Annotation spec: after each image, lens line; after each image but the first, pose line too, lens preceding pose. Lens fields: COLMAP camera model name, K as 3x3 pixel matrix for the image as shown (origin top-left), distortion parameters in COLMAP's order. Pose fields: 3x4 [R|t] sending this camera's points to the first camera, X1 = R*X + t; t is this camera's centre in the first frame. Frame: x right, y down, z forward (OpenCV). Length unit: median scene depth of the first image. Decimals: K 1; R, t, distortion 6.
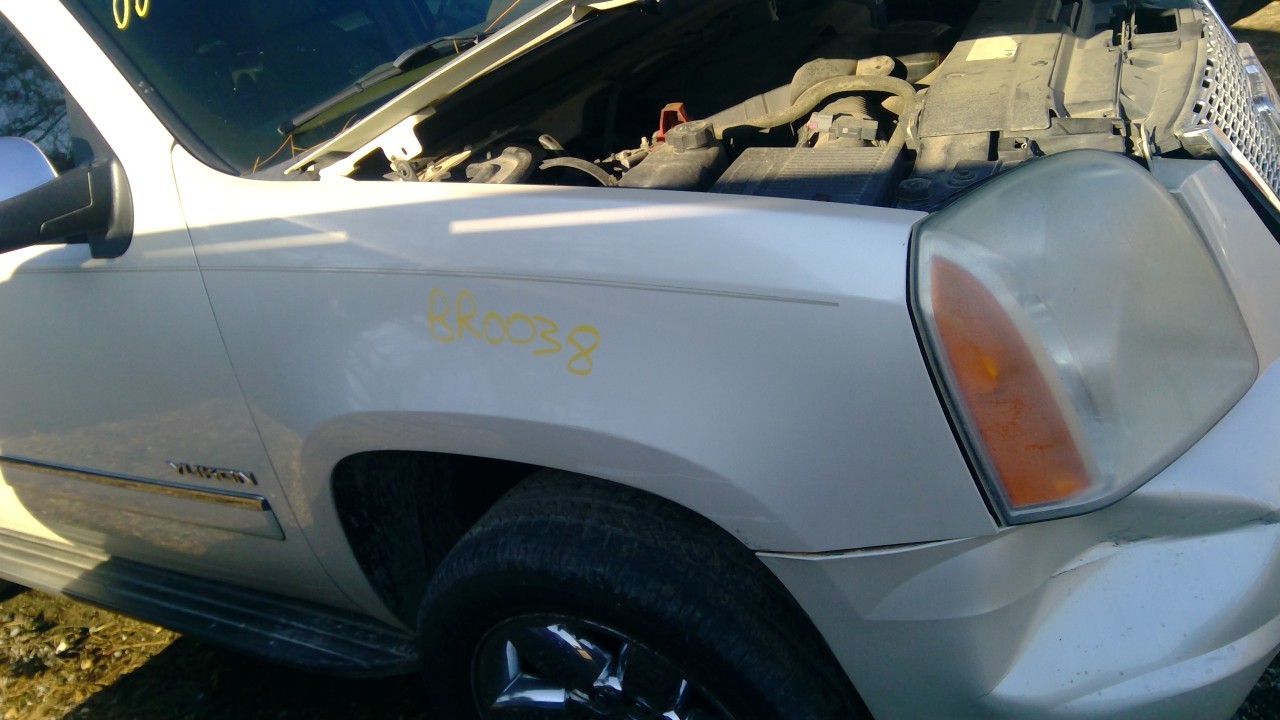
lens RADIAL K [[980.8, 0, 640.0], [0, 980.8, 360.0], [0, 0, 1]] dist [0.078647, -0.128972]
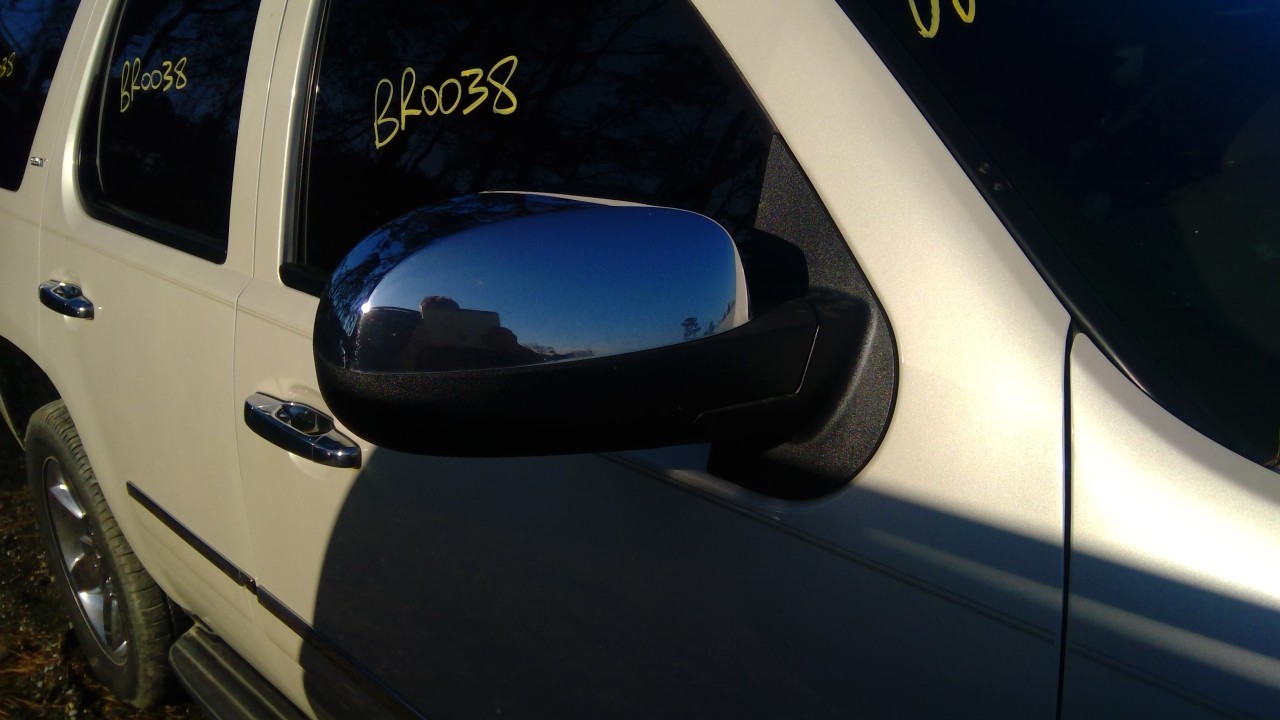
lens RADIAL K [[1058.3, 0, 639.3], [0, 1058.3, 402.9], [0, 0, 1]] dist [0.003115, 0.005442]
pose [[0.940282, 0.290385, -0.177612, -0.580707], [-0.300309, 0.953331, -0.031204, -0.126190], [0.160262, 0.082679, 0.983606, 0.560019]]
